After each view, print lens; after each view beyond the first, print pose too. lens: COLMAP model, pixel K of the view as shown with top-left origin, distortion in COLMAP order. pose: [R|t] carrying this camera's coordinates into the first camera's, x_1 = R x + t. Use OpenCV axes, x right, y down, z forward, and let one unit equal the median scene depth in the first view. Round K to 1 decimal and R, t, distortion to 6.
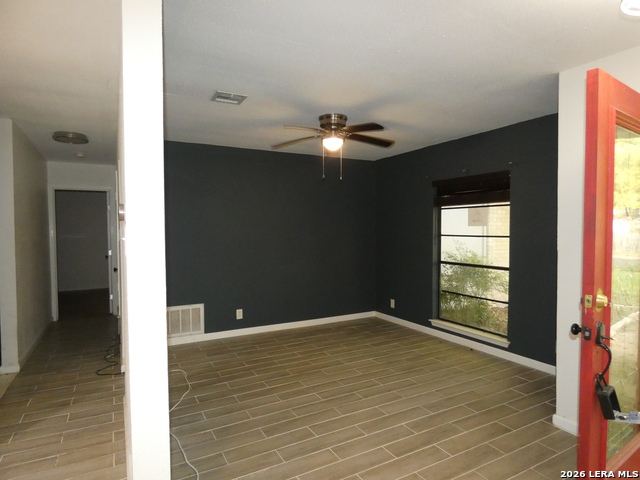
lens RADIAL K [[381.3, 0, 328.8], [0, 381.3, 241.8], [0, 0, 1]] dist [-0.000110, -0.000369]
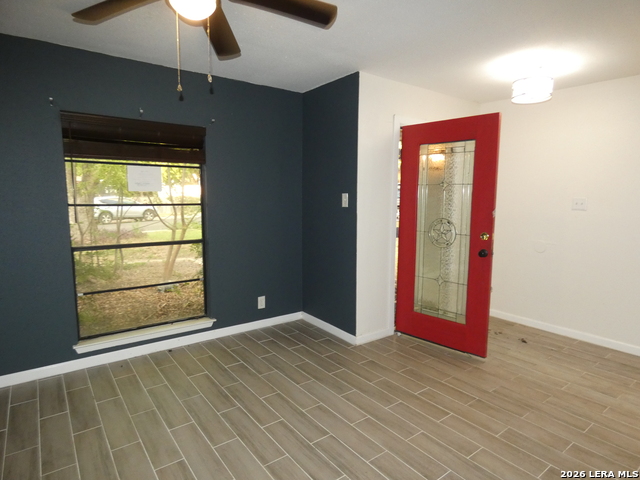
lens RADIAL K [[390.5, 0, 320.4], [0, 390.5, 233.6], [0, 0, 1]] dist [0.030573, -0.000169]
pose [[-0.118071, -0.098289, 0.988129, -0.462492], [0.028657, 0.994338, 0.102330, -0.030328], [-0.992592, 0.040399, -0.114585, 0.838907]]
